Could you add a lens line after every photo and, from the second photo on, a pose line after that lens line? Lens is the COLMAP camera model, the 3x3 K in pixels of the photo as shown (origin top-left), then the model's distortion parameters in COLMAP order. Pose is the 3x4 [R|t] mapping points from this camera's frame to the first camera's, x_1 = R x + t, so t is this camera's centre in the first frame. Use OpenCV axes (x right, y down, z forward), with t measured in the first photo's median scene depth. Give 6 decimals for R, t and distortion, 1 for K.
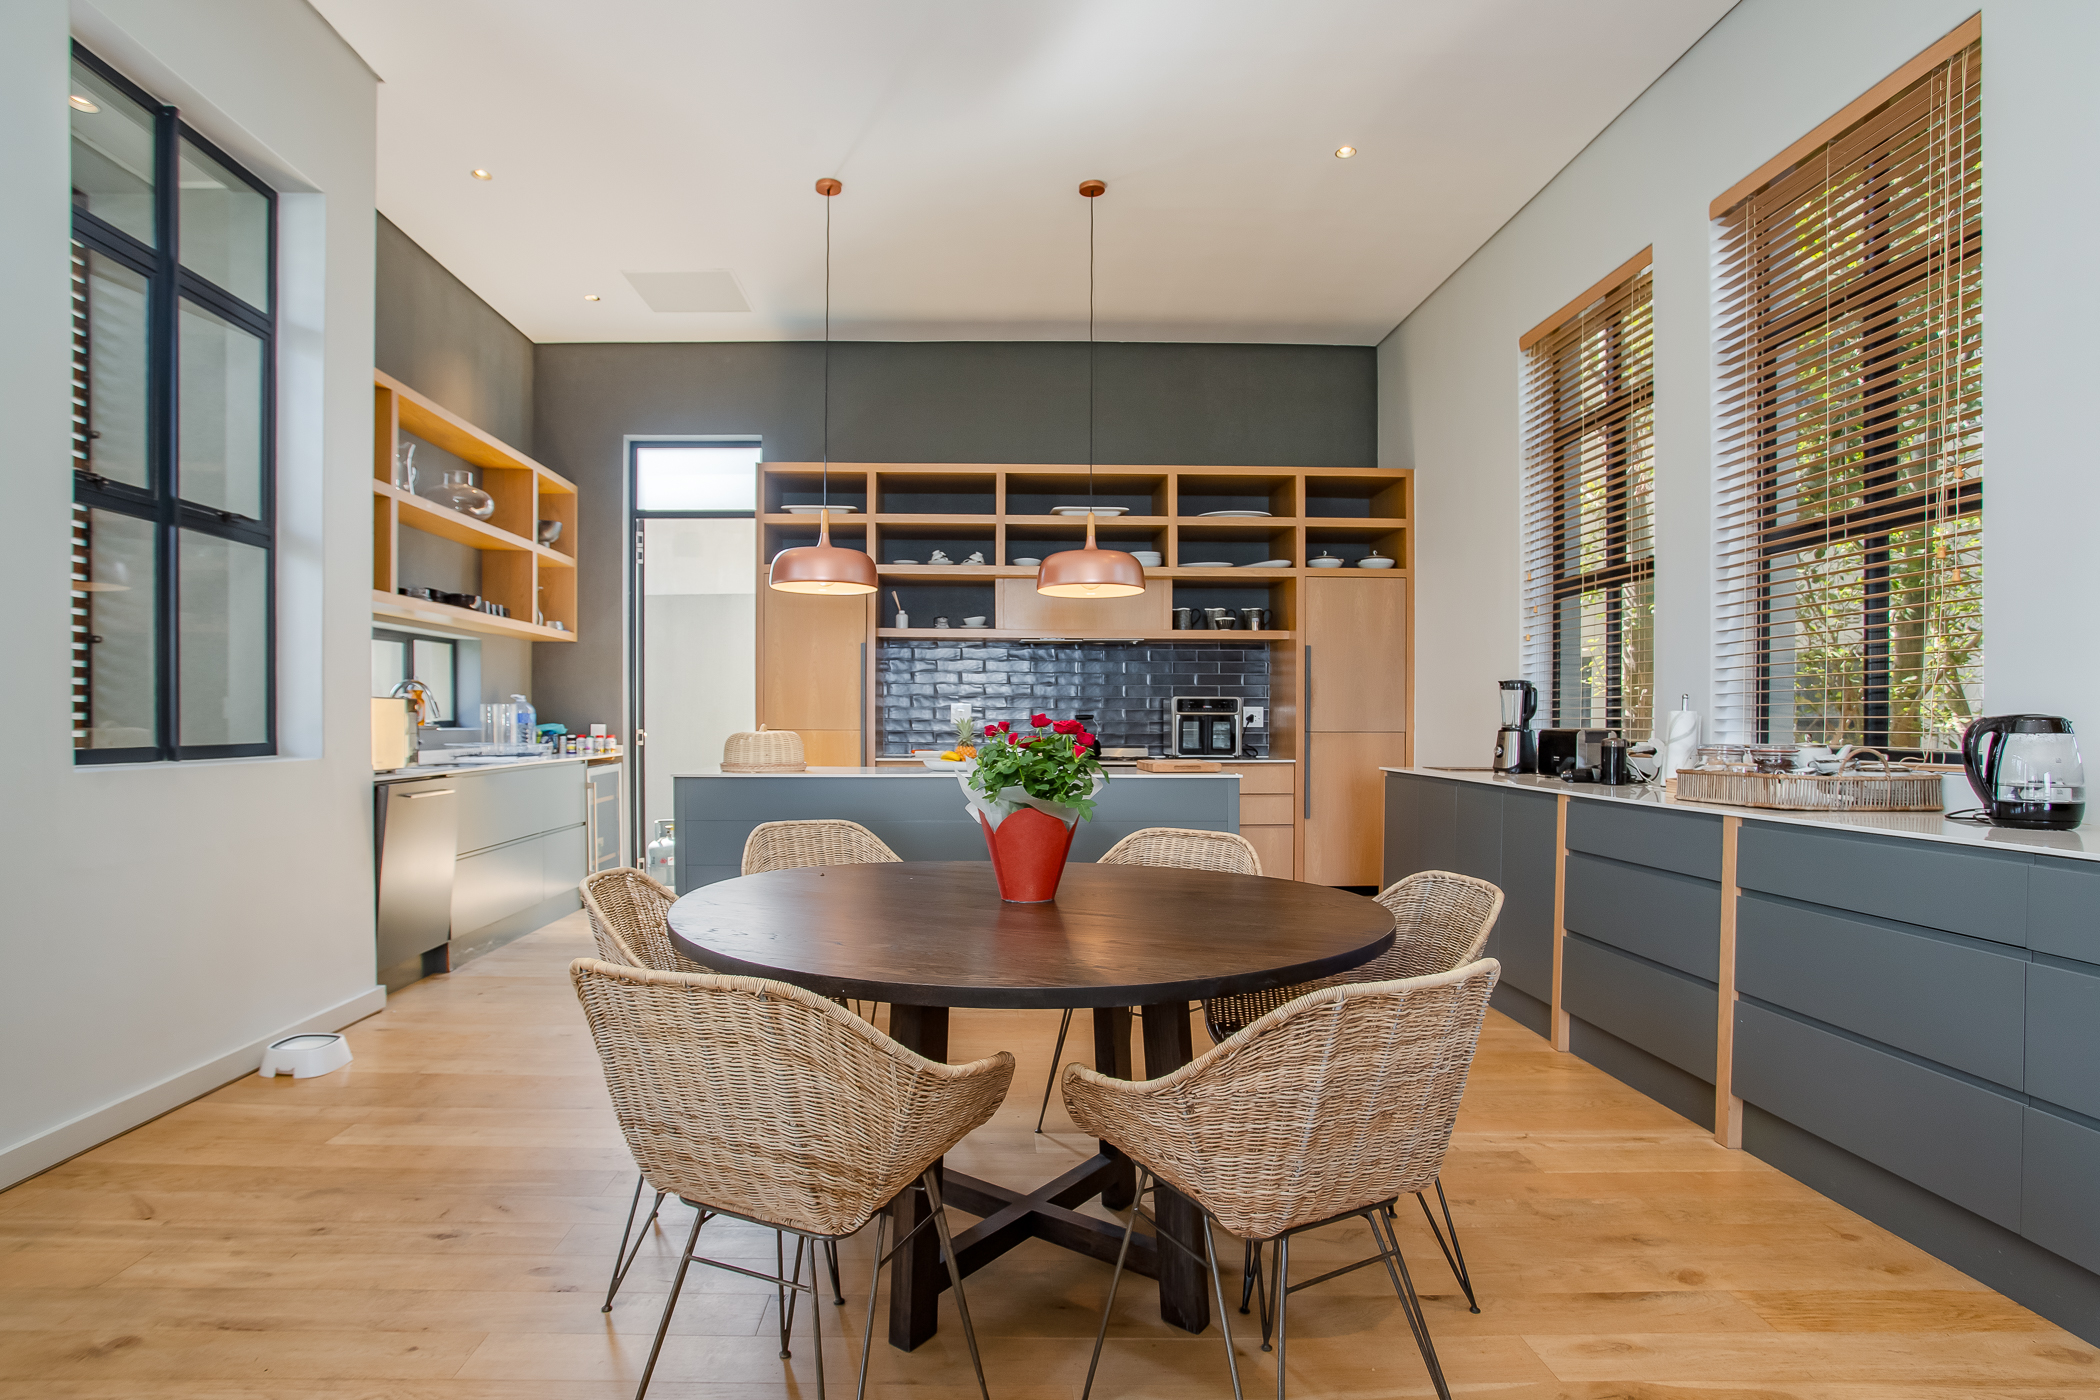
lens RADIAL K [[1060.0, 0, 990.5], [0, 1060.0, 728.7], [0, 0, 1]] dist [-0.032529, 0.012677]
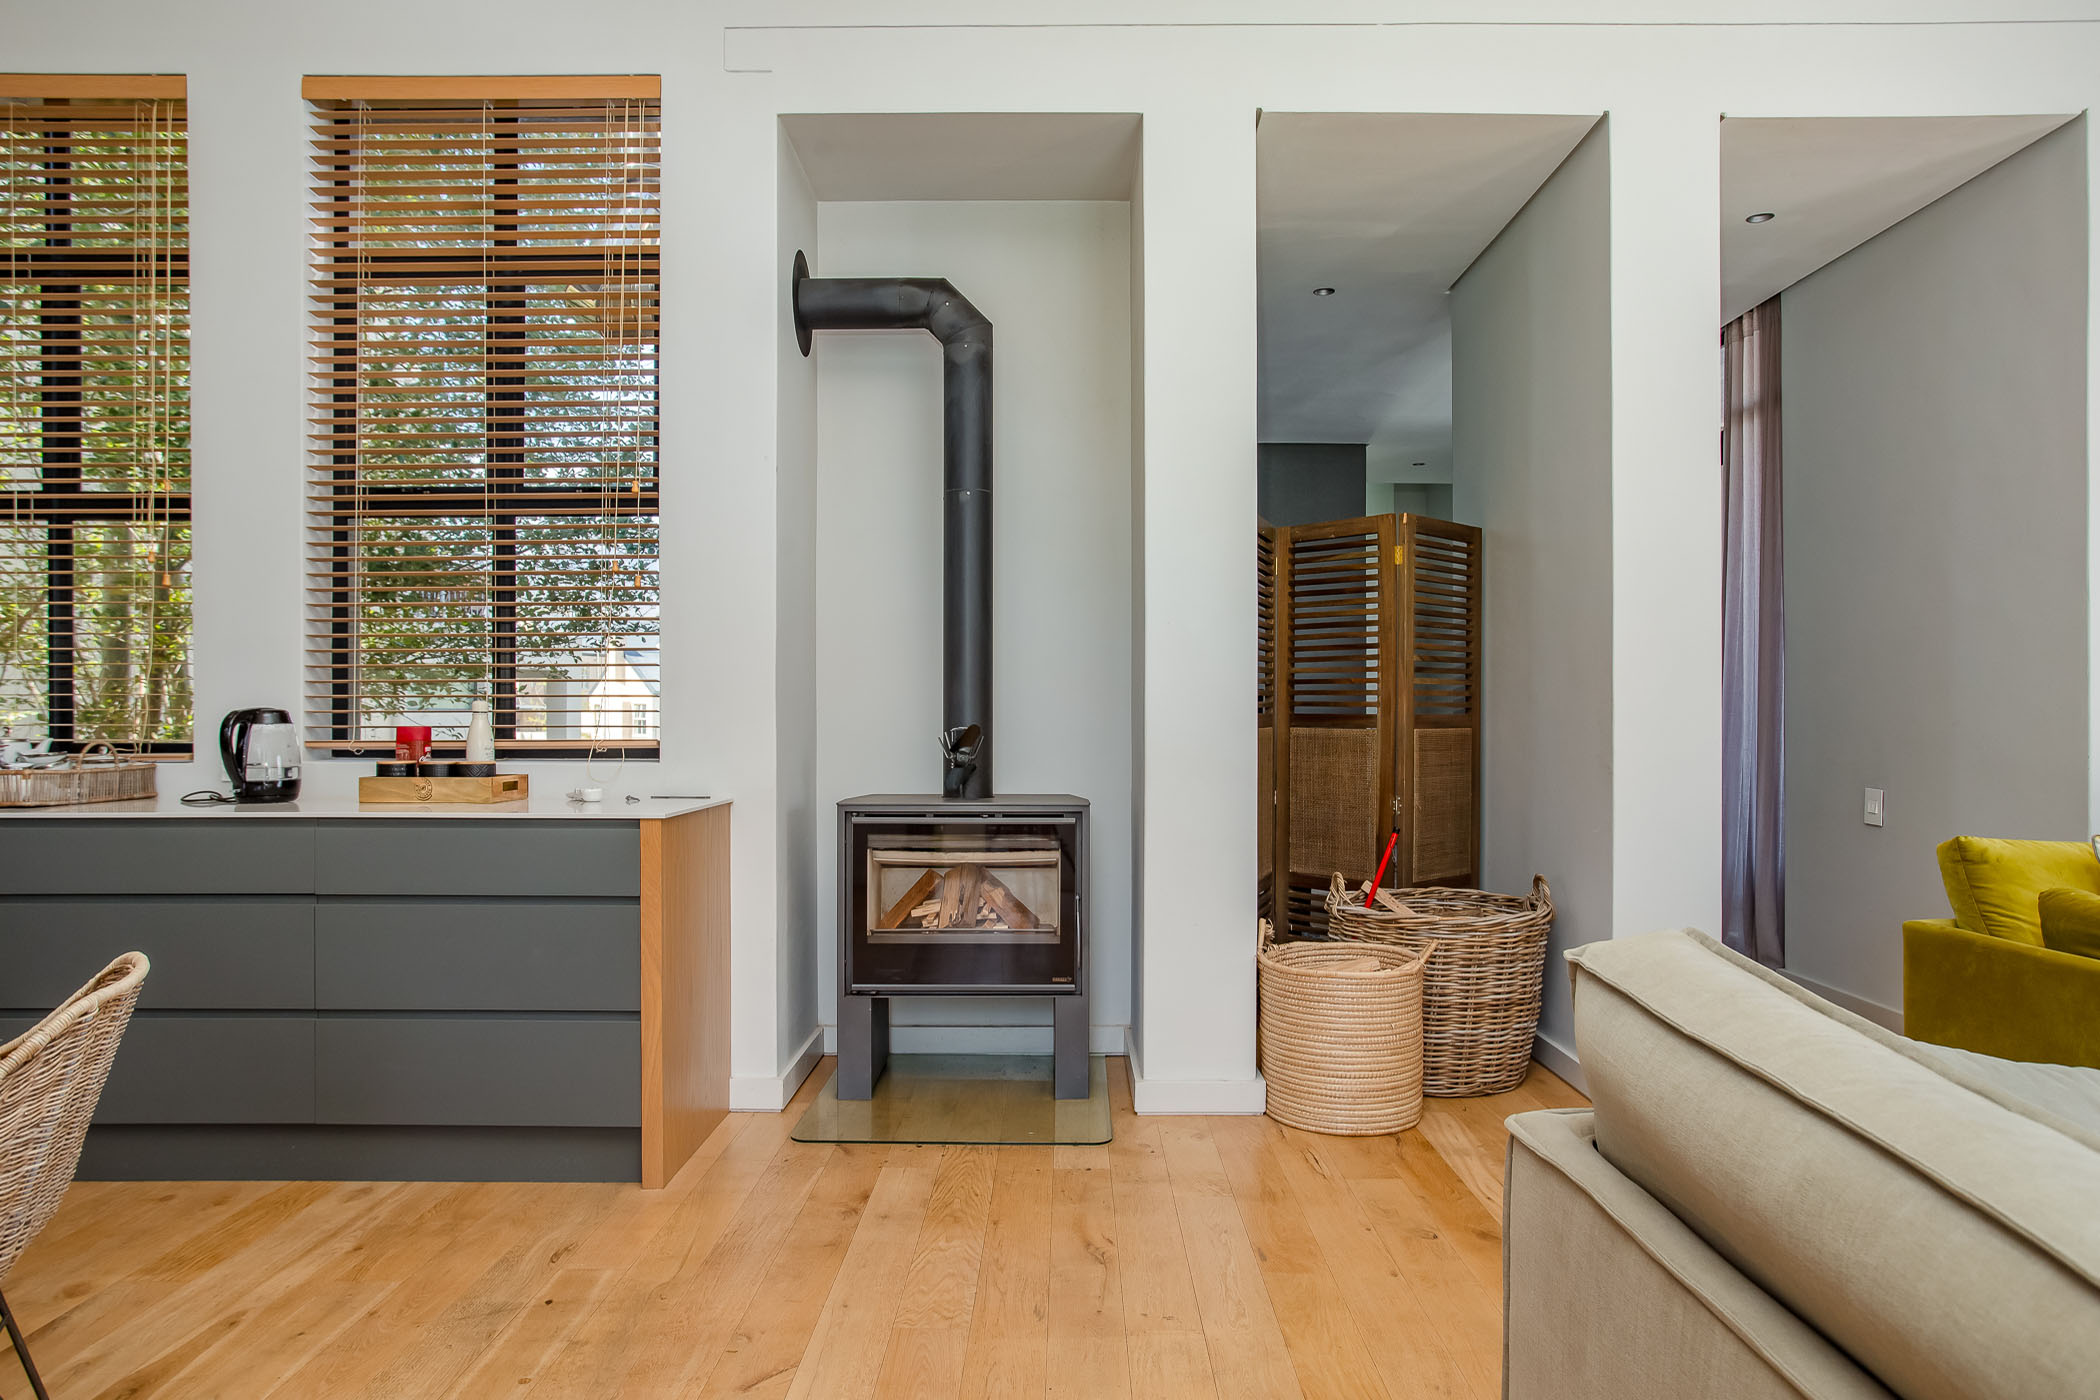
lens RADIAL K [[1555.1, 0, 1004.2], [0, 1555.1, 642.9], [0, 0, 1]] dist [0.020941, 0.010580]
pose [[0.027553, 0.046194, 0.998552, -0.292469], [0.006265, 0.998904, -0.046383, 0.000063], [-0.999601, 0.007534, 0.027233, 0.035477]]
